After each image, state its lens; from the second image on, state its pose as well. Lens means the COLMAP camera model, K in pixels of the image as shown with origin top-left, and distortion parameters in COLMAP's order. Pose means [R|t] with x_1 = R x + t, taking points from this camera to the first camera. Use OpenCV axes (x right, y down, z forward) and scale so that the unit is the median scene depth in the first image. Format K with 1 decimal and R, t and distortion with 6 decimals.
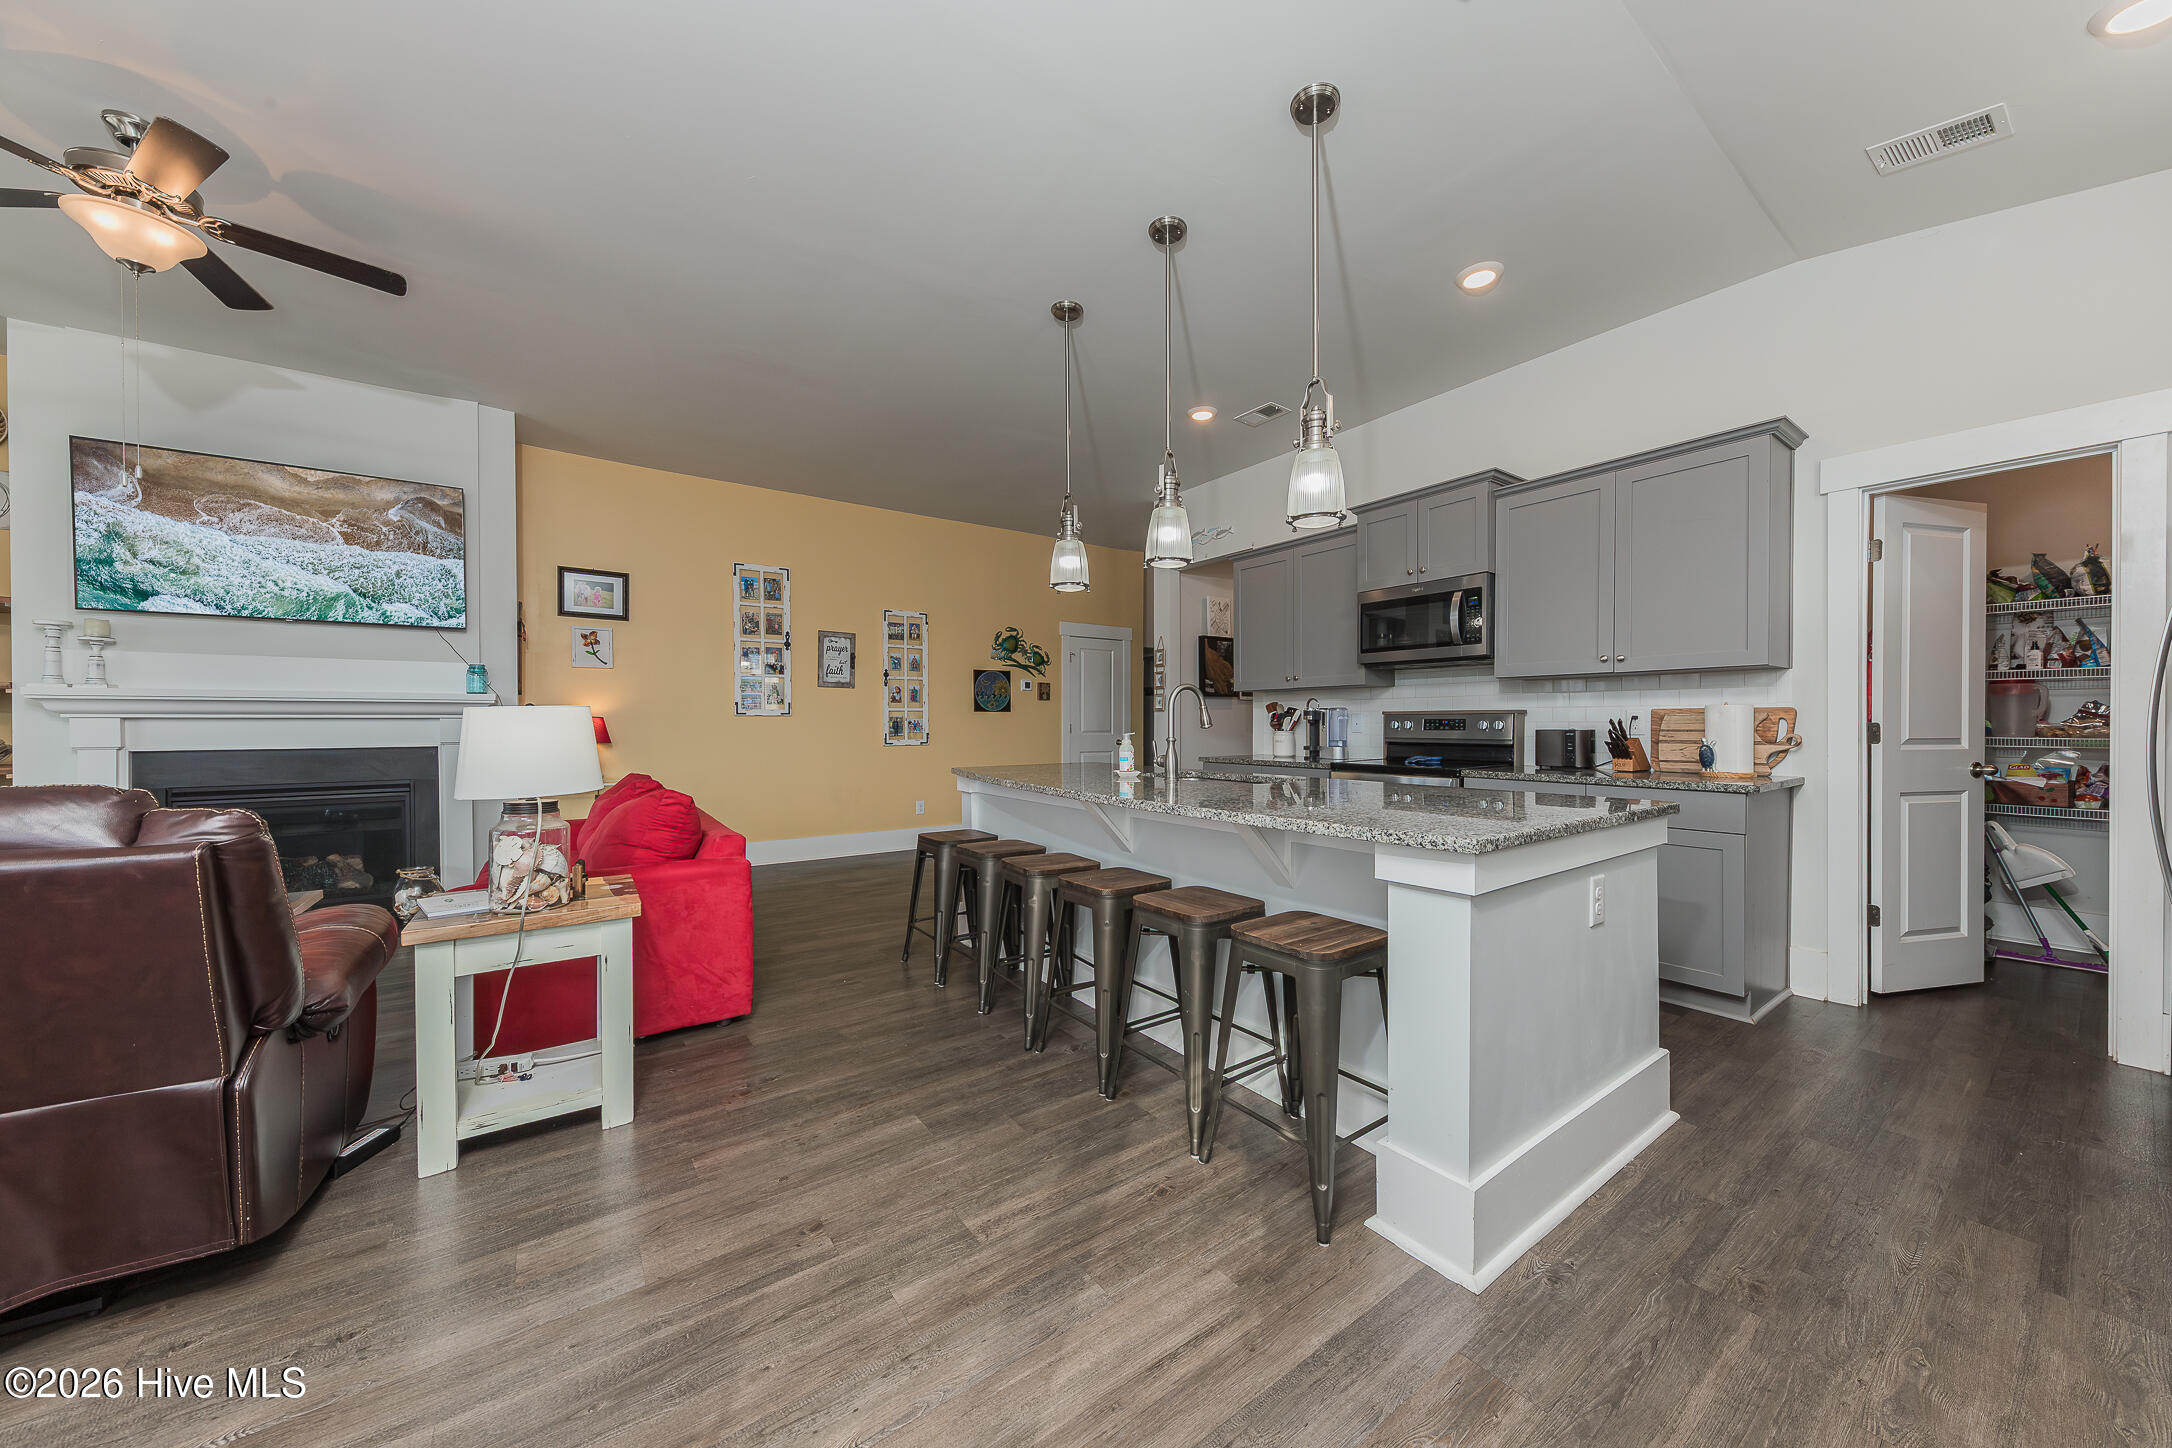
lens RADIAL K [[728.5, 0, 1095.9], [0, 728.5, 729.1], [0, 0, 1]] dist [0.010624, -0.008367]
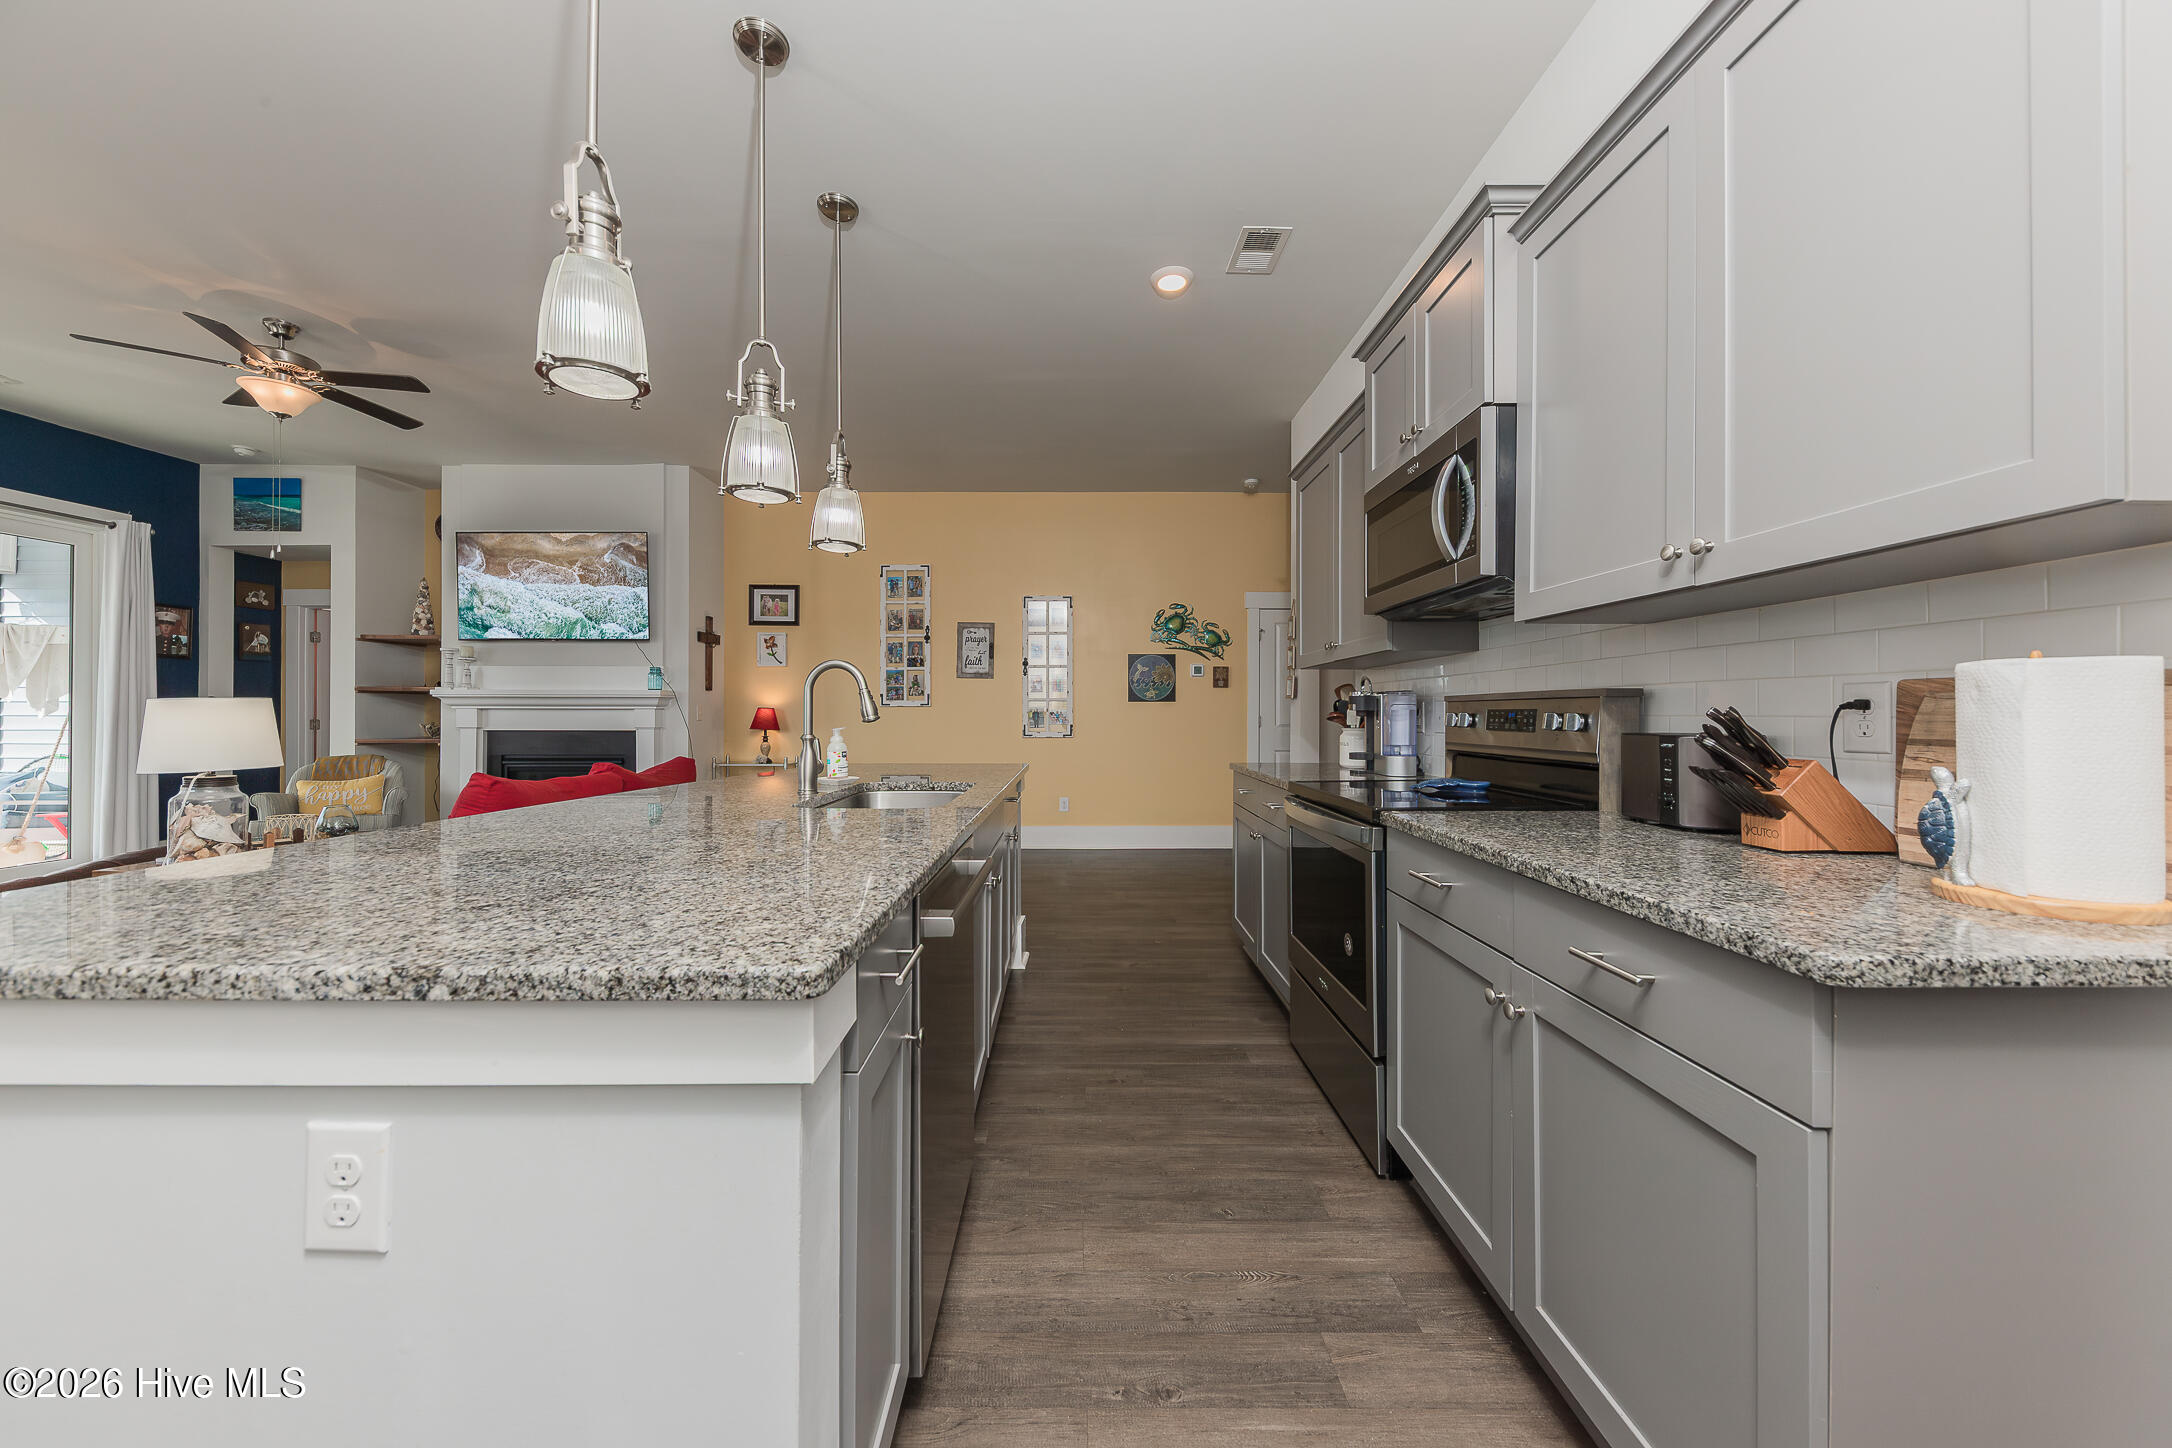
lens RADIAL K [[740.3, 0, 1083.6], [0, 740.3, 710.7], [0, 0, 1]] dist [-0.000221, -0.000064]
pose [[0.807003, 0.001881, -0.590544, 0.548321], [-0.010188, 0.999890, -0.010736, -0.004476], [0.590459, 0.014681, 0.806934, 0.405067]]
